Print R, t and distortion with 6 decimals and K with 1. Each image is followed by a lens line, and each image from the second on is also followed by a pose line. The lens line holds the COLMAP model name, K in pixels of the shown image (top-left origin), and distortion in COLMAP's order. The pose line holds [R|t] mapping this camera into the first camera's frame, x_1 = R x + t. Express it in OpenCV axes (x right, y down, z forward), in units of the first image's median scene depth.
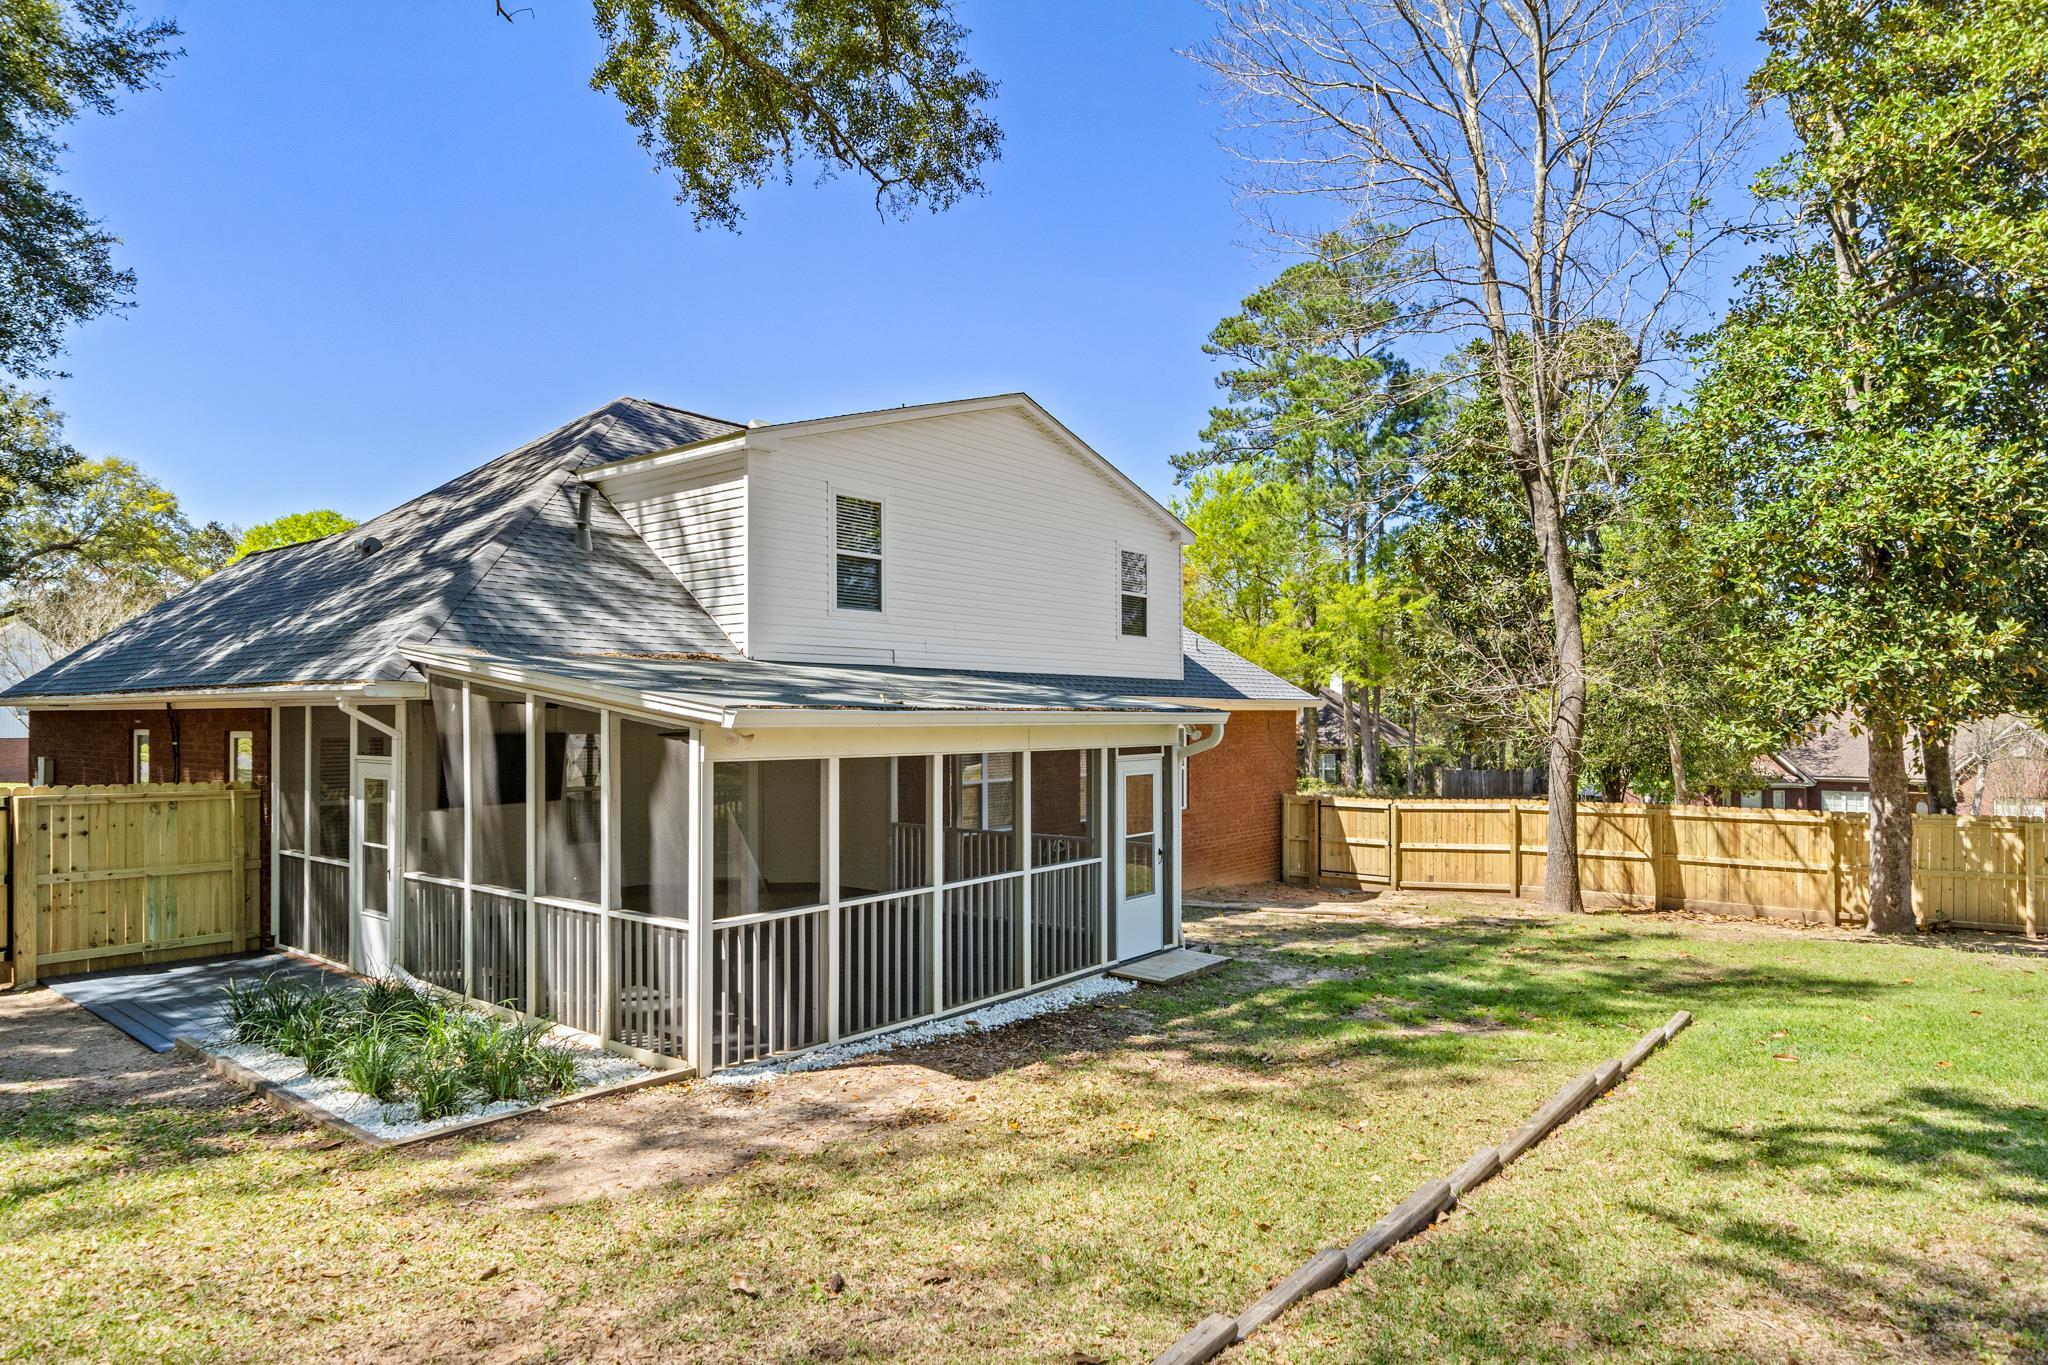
lens RADIAL K [[1155.4, 0, 1017.7], [0, 1155.4, 697.1], [0, 0, 1]] dist [0.007532, 0.000420]
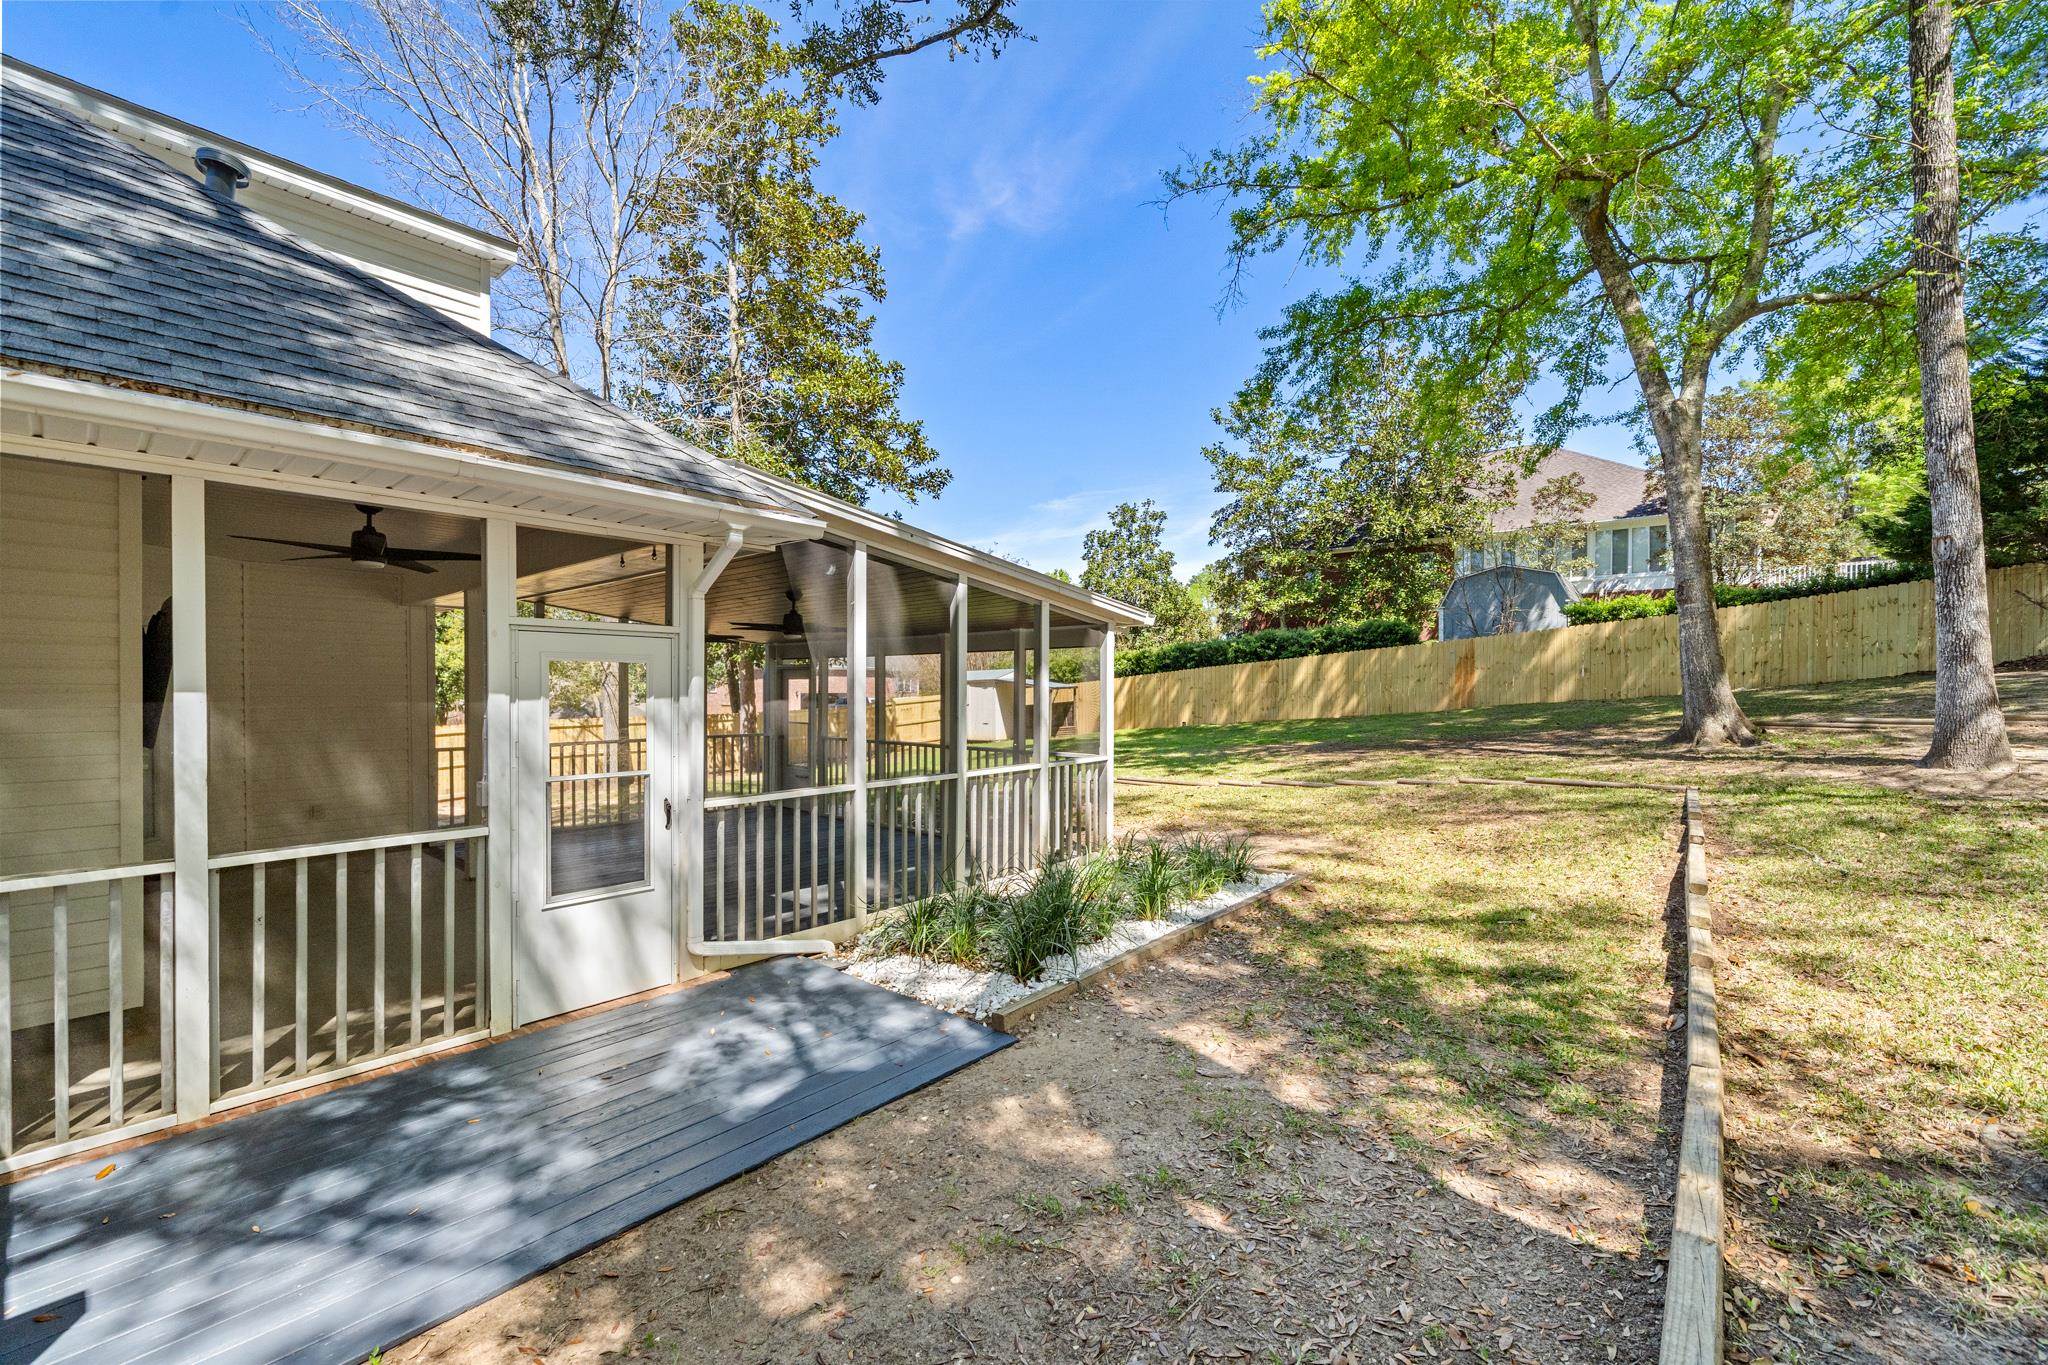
lens RADIAL K [[818.6, 0, 1020.7], [0, 818.6, 680.3], [0, 0, 1]] dist [-0.004364, 0.000699]
pose [[0.033145, 0.007303, 0.999424, -0.719856], [-0.017018, 0.999832, -0.006742, 0.058984], [-0.999306, -0.016785, 0.033263, 0.579881]]
